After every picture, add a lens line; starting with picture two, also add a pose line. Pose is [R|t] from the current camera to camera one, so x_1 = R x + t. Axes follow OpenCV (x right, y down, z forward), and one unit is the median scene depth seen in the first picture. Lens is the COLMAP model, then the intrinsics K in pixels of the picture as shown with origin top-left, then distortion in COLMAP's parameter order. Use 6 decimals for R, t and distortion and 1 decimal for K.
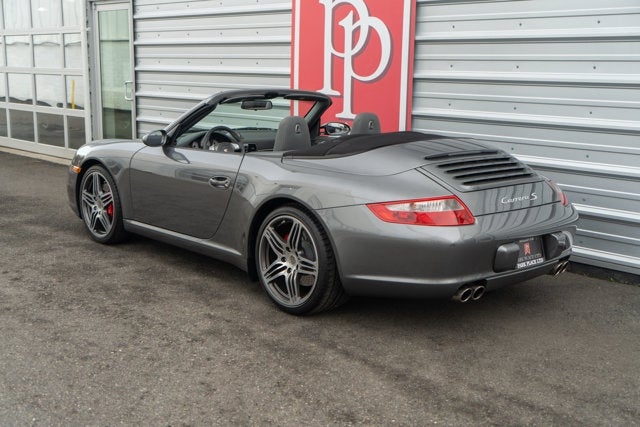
lens RADIAL K [[816.0, 0, 320.0], [0, 816.0, 213.5], [0, 0, 1]] dist [0.027916, 0.017368]
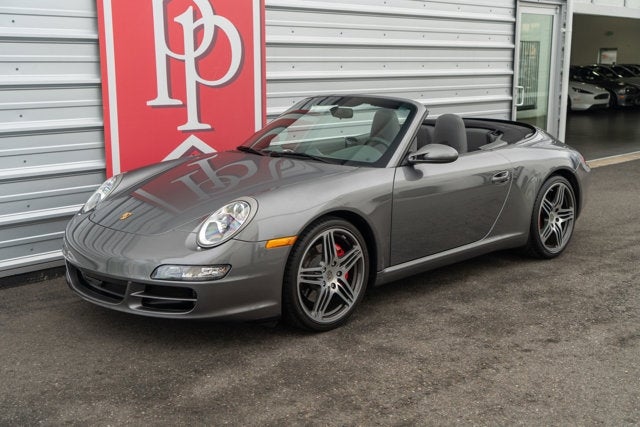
lens RADIAL K [[755.3, 0, 320.0], [0, 755.3, 213.5], [0, 0, 1]] dist [0.013374, 0.038526]
pose [[-0.017337, -0.206040, 0.978390, -0.950168], [0.187304, 0.960544, 0.205601, -0.208725], [-0.982149, 0.186821, 0.021939, 1.055282]]
